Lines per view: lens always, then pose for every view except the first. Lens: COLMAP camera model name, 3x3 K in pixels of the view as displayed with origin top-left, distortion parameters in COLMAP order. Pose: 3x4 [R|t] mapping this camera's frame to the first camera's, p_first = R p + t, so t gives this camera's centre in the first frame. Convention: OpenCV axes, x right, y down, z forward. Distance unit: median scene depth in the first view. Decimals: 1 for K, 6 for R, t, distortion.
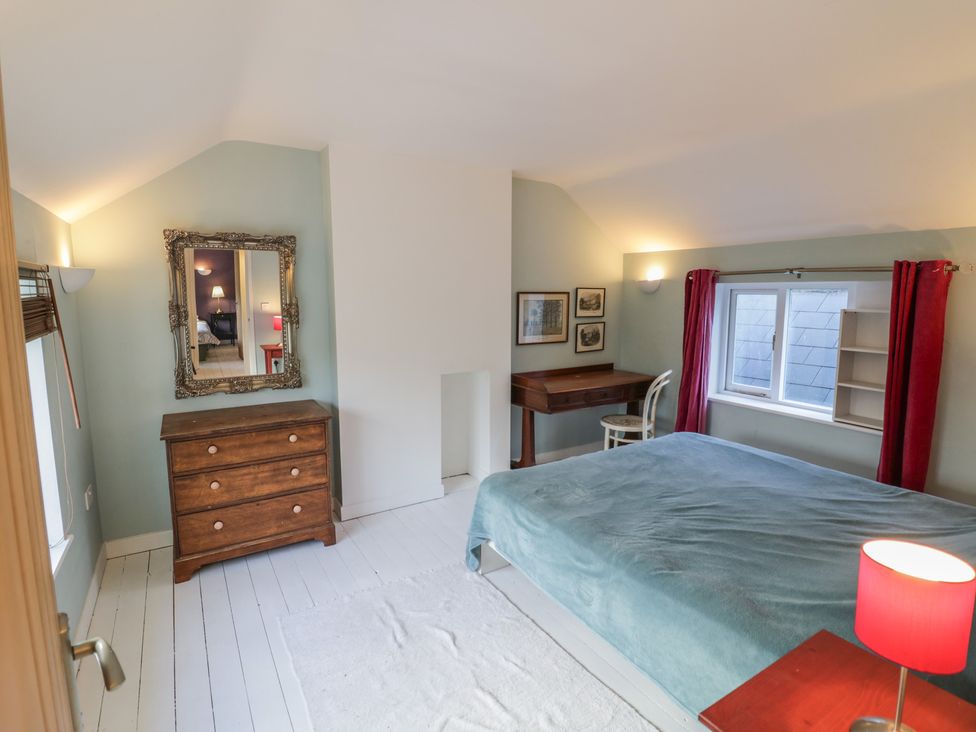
lens RADIAL K [[513.4, 0, 485.2], [0, 513.4, 362.7], [0, 0, 1]] dist [-0.003745, -0.011384]
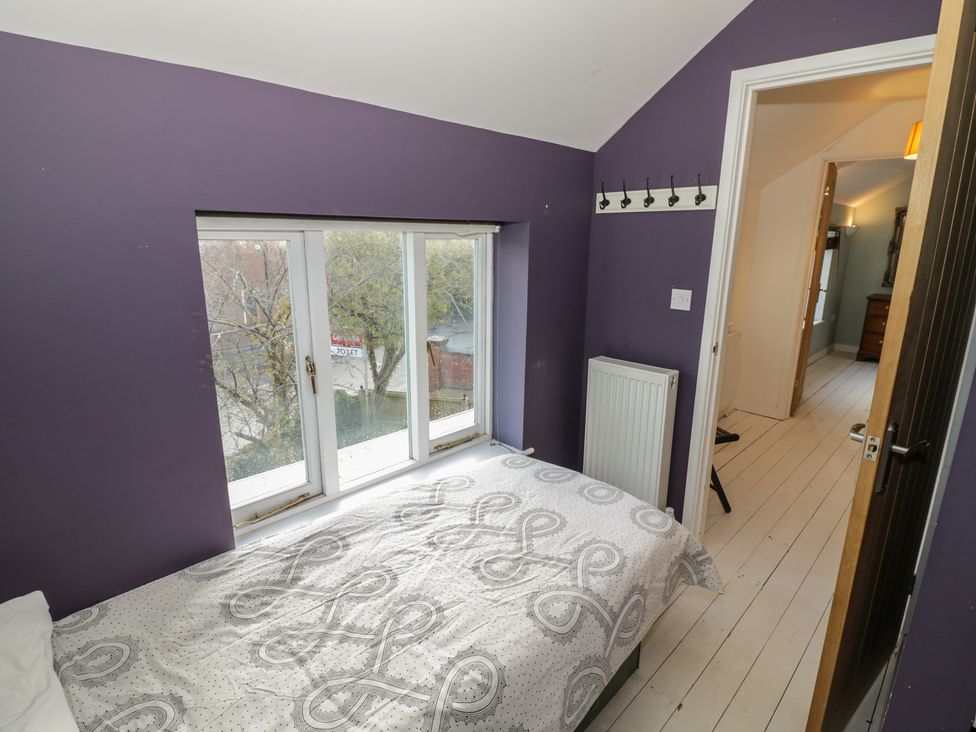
lens RADIAL K [[513.4, 0, 488.9], [0, 513.4, 366.7], [0, 0, 1]] dist [-0.003745, -0.011384]
pose [[0.231443, 0.233685, -0.944365, 1.335908], [-0.136372, 0.968930, 0.206342, 0.213553], [0.963243, 0.081029, 0.256120, -1.333793]]
